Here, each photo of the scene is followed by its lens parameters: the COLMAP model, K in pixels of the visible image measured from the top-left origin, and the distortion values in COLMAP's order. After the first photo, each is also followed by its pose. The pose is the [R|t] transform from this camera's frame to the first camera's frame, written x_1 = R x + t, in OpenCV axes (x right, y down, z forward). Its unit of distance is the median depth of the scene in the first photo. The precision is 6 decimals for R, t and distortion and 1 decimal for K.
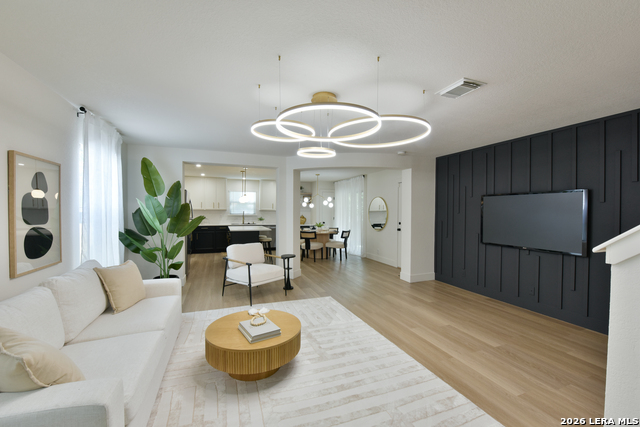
lens RADIAL K [[268.4, 0, 321.3], [0, 268.4, 212.6], [0, 0, 1]] dist [-0.013792, -0.000096]
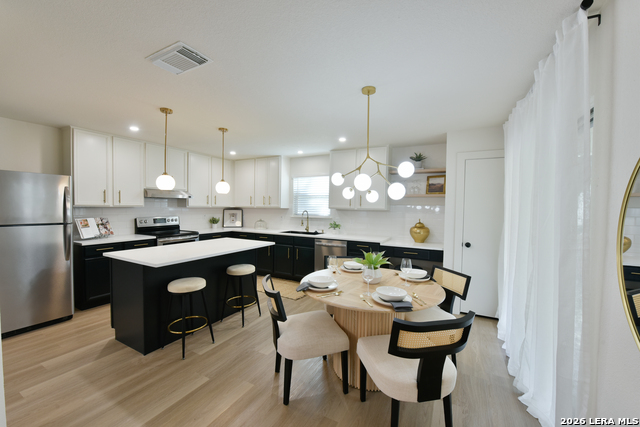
lens RADIAL K [[255.9, 0, 321.2], [0, 255.9, 214.6], [0, 0, 1]] dist [-0.020591, -0.000823]
pose [[0.655693, 0.027504, -0.754526, 0.386517], [-0.012743, 0.999597, 0.025364, -0.028211], [0.754920, -0.007016, 0.655780, 1.786847]]
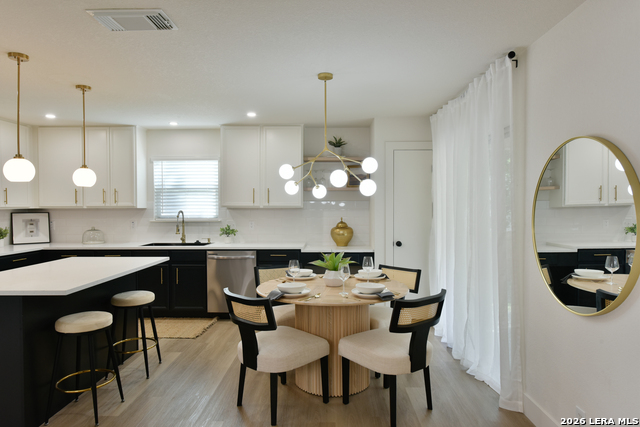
lens RADIAL K [[426.1, 0, 319.4], [0, 426.1, 213.9], [0, 0, 1]] dist [0.005305, 0.001087]
pose [[0.924193, -0.000213, -0.381926, 0.334523], [0.007362, 0.999824, 0.017258, -0.026312], [0.381855, -0.018761, 0.924032, 1.374290]]
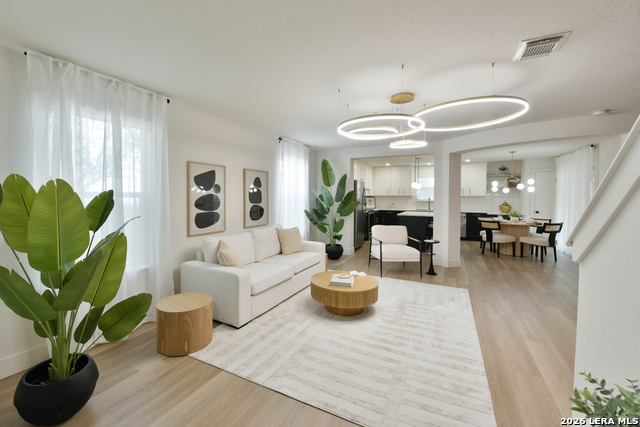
lens RADIAL K [[279.4, 0, 300.9], [0, 279.4, 197.6], [0, 0, 1]] dist [-0.005071, -0.000757]
pose [[0.652478, 0.001385, -0.757807, 0.482701], [-0.004313, 0.999989, -0.001885, 0.001114], [0.757796, 0.004498, 0.652476, -0.078194]]
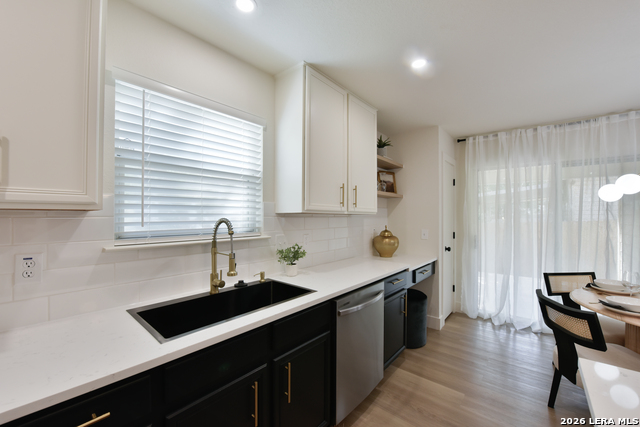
lens RADIAL K [[255.9, 0, 319.5], [0, 255.9, 213.5], [0, 0, 1]] dist [-0.020591, -0.000823]
pose [[0.882779, 0.000205, 0.469788, -0.830299], [0.007479, 0.999867, -0.014490, -0.015035], [-0.469729, 0.016305, 0.882660, 2.234401]]
